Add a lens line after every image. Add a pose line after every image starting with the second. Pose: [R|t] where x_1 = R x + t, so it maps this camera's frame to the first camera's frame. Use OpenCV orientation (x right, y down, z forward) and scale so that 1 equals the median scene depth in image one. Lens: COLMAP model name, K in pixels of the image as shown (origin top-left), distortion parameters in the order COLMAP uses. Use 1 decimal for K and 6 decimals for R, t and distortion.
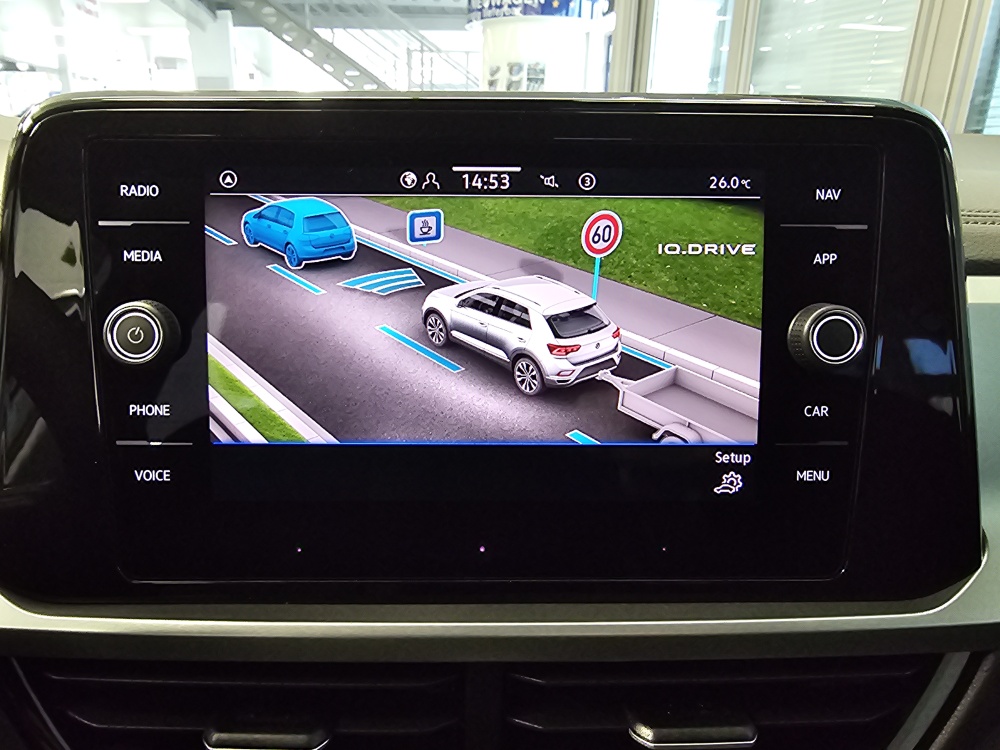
lens RADIAL K [[691.0, 0, 444.2], [0, 691.0, 361.9], [0, 0, 1]] dist [0.004469, -0.000962]
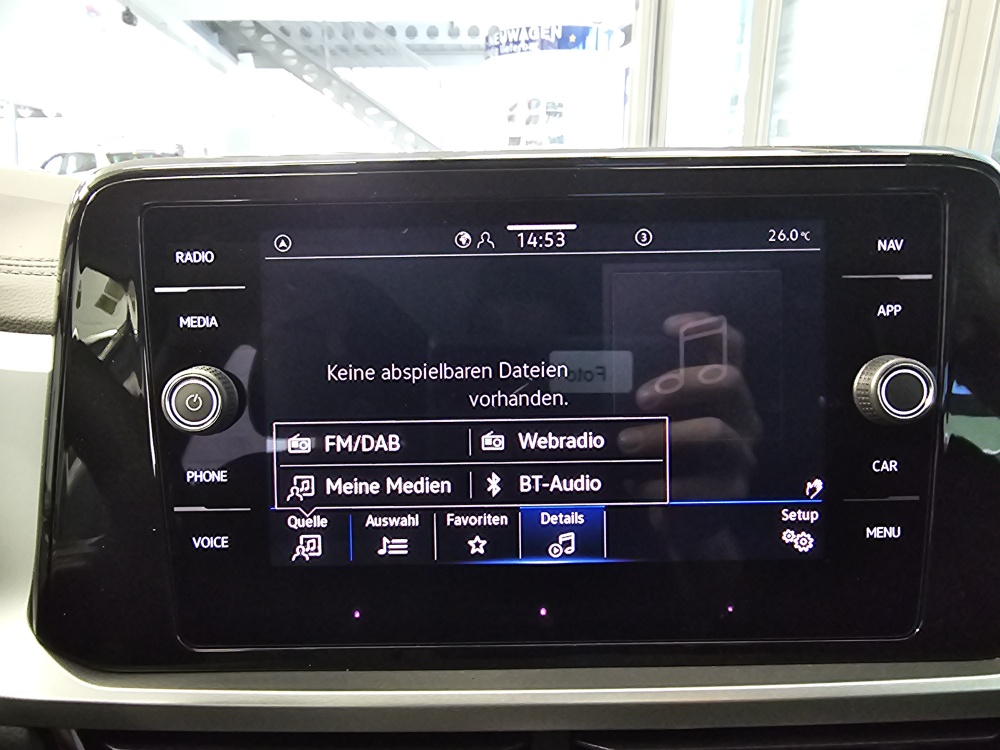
lens RADIAL K [[691.2, 0, 453.9], [0, 691.2, 379.8], [0, 0, 1]] dist [0.001085, -0.000182]
pose [[0.999630, -0.019043, -0.019399, -0.049126], [0.018614, 0.999583, -0.022071, -0.040333], [0.019811, 0.021701, 0.999568, 0.010590]]
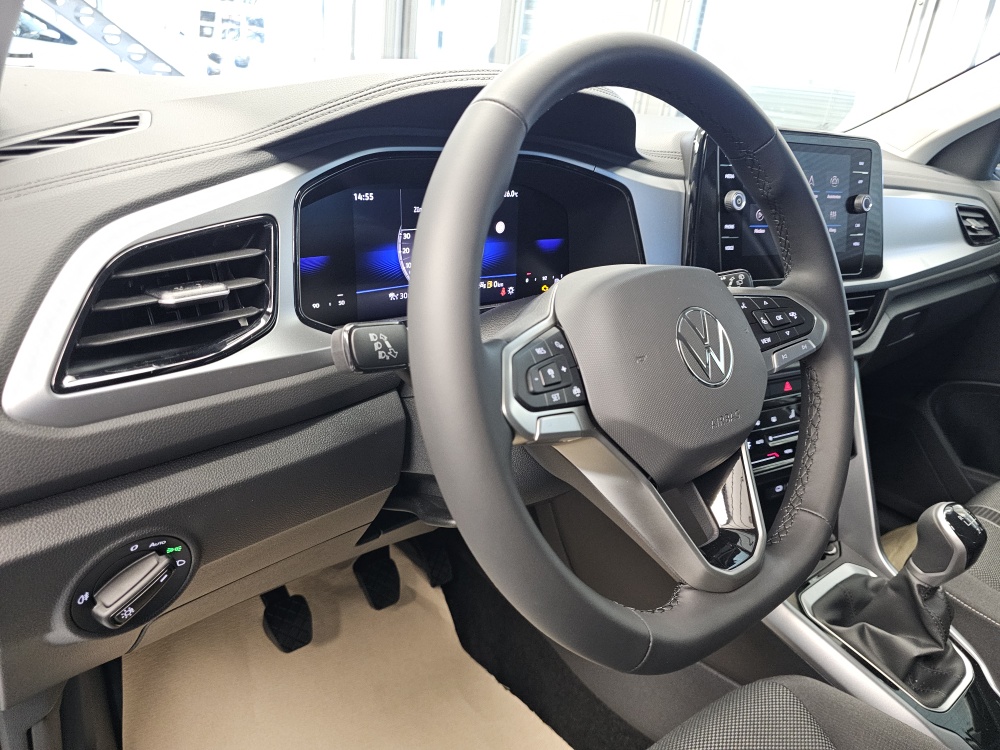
lens RADIAL K [[686.1, 0, 503.8], [0, 686.1, 379.3], [0, 0, 1]] dist [0.005638, -0.007453]
pose [[0.863580, -0.118484, 0.490093, -2.908942], [0.057007, 0.988709, 0.138578, 0.263120], [-0.500979, -0.091734, 0.860584, -1.229989]]
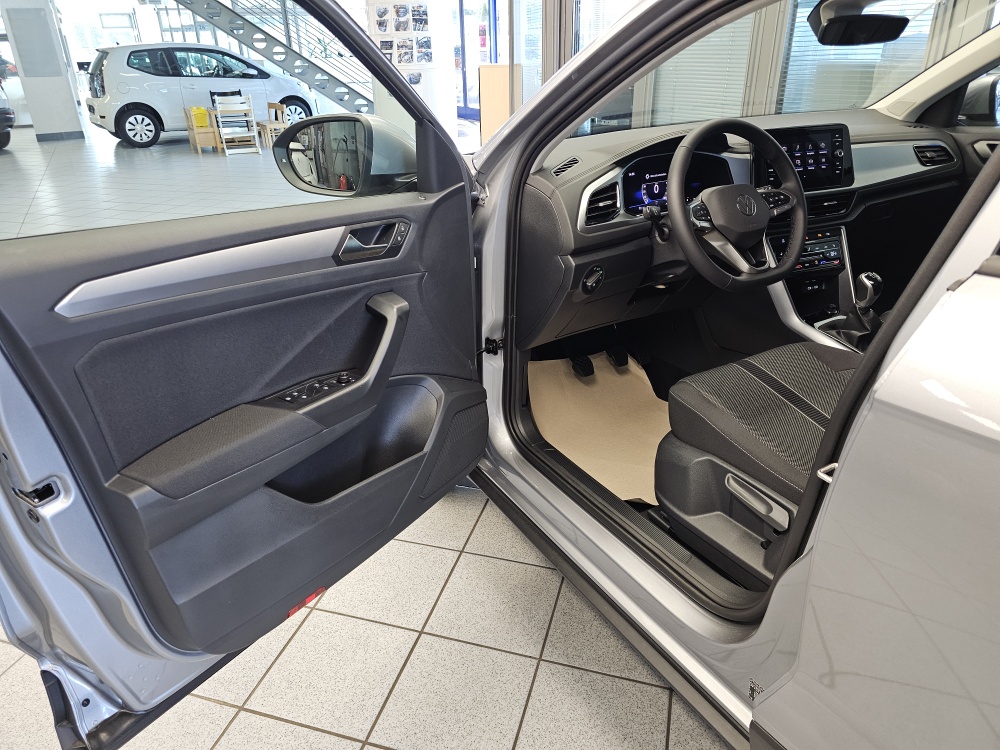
lens RADIAL K [[675.2, 0, 509.5], [0, 675.2, 364.4], [0, 0, 1]] dist [0.047406, -0.045394]
pose [[0.931130, -0.175099, 0.319901, -5.975583], [0.137765, 0.981082, 0.136010, 0.762363], [-0.337664, -0.082572, 0.937638, -5.357948]]
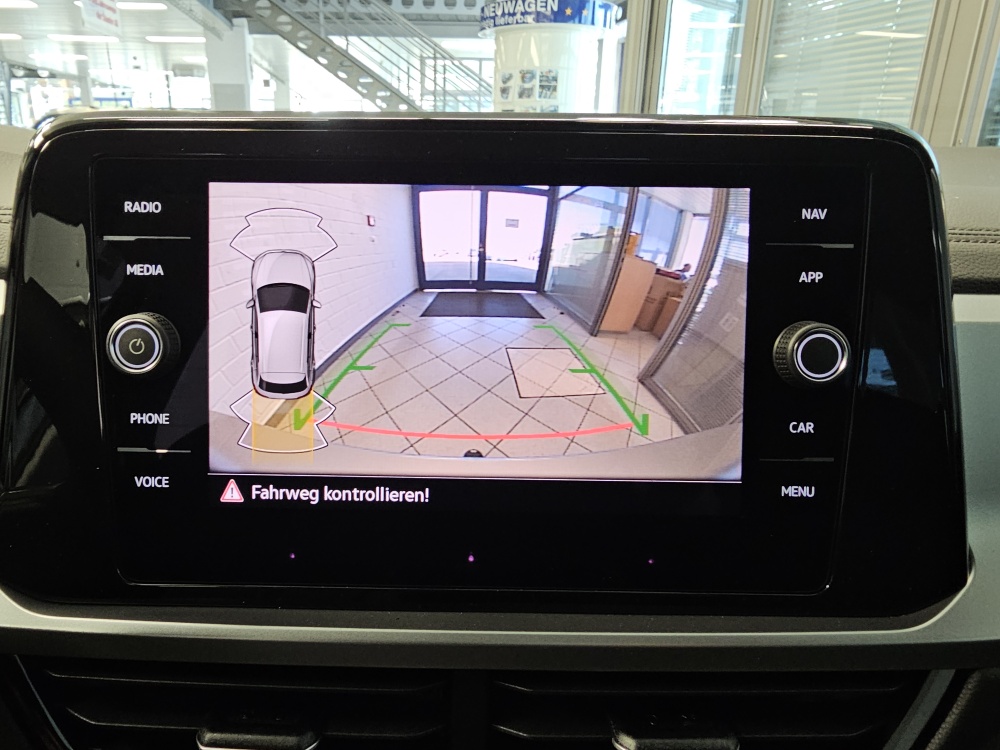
lens RADIAL K [[690.4, 0, 437.5], [0, 690.4, 362.3], [0, 0, 1]] dist [0.001042, 0.003688]
pose [[0.999647, 0.010037, -0.024593, 0.029515], [-0.010221, 0.999921, -0.007346, -0.011232], [0.024518, 0.007595, 0.999671, -0.024383]]
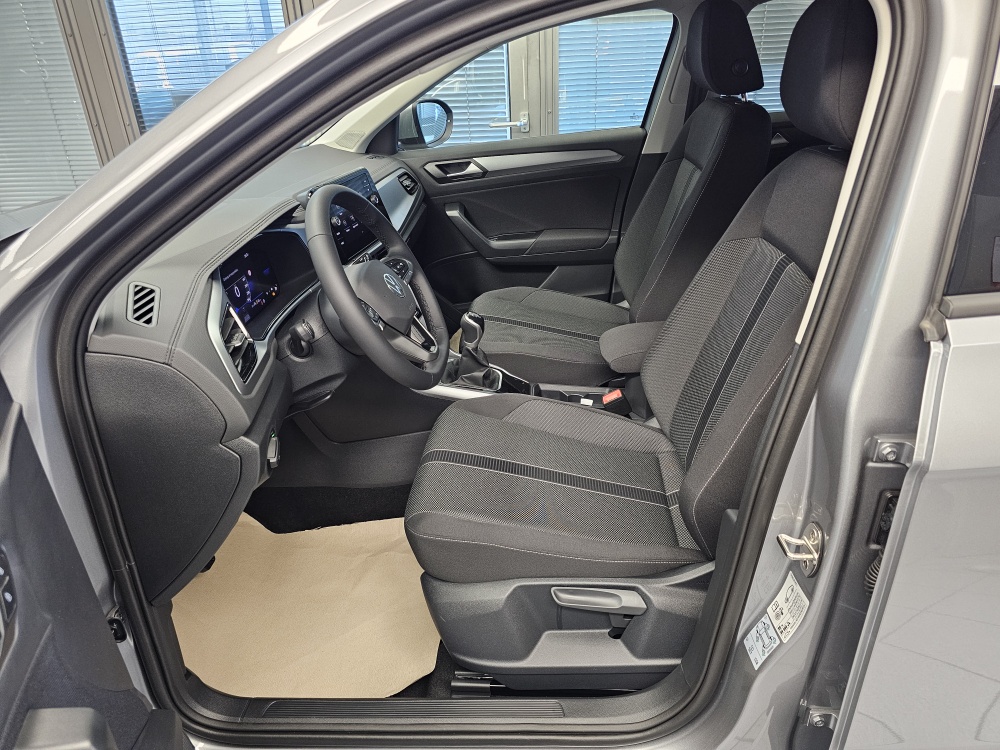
lens RADIAL K [[675.2, 0, 509.5], [0, 675.2, 364.4], [0, 0, 1]] dist [0.047406, -0.045394]
pose [[0.210237, -0.433720, 0.876178, -6.225454], [0.341828, 0.872253, 0.349756, -0.540370], [-0.915944, 0.225971, 0.331637, -2.329759]]
